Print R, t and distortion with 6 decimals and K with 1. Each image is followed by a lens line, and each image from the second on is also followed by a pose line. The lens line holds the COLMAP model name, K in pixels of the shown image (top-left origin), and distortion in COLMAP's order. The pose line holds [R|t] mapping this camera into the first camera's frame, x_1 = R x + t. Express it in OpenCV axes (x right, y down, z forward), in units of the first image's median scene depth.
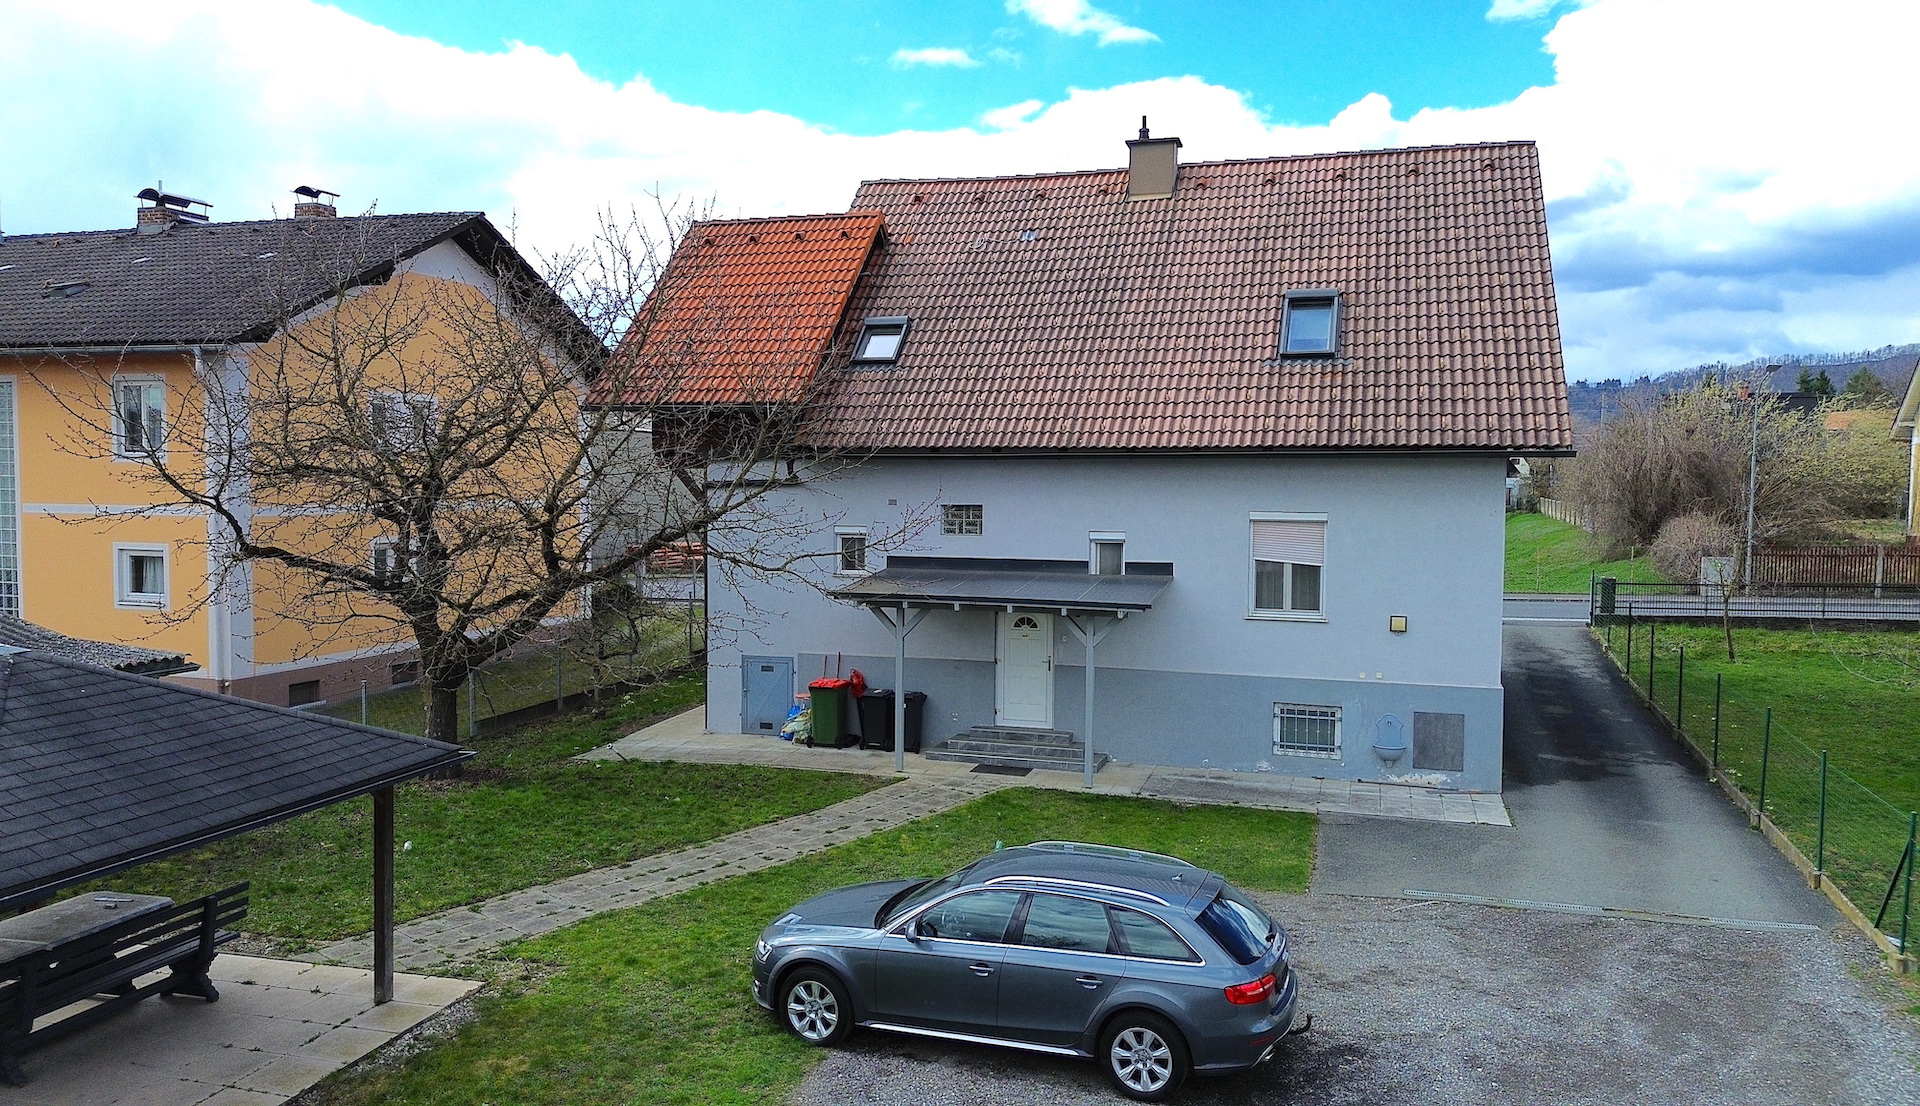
lens RADIAL K [[1397.3, 0, 958.7], [0, 1397.3, 557.7], [0, 0, 1]] dist [0.052995, -0.061900]
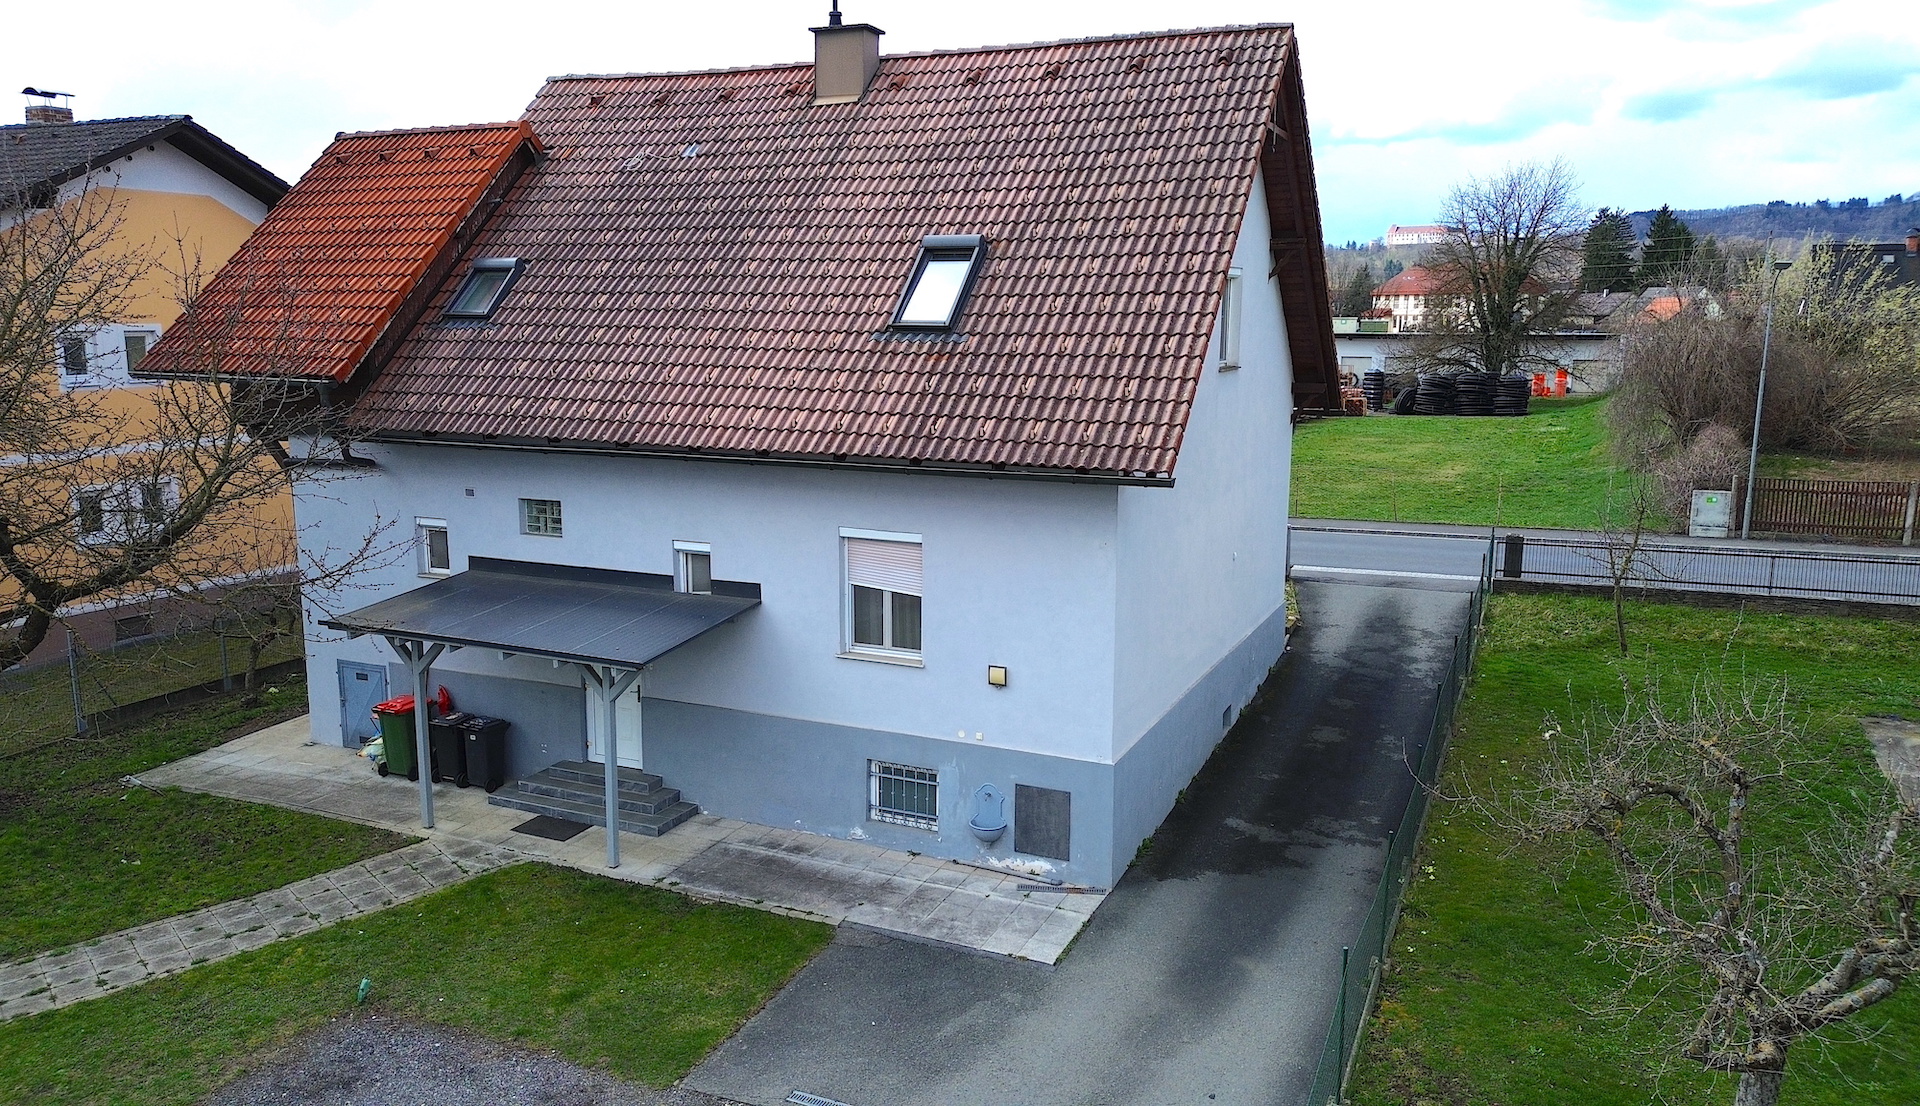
lens RADIAL K [[1397.3, 0, 975.4], [0, 1397.3, 557.2], [0, 0, 1]] dist [0.052995, -0.061900]
pose [[0.992098, 0.019198, -0.123986, 0.358206], [-0.003913, 0.992478, 0.122364, -0.106001], [0.125403, -0.120912, 0.984710, 0.200237]]
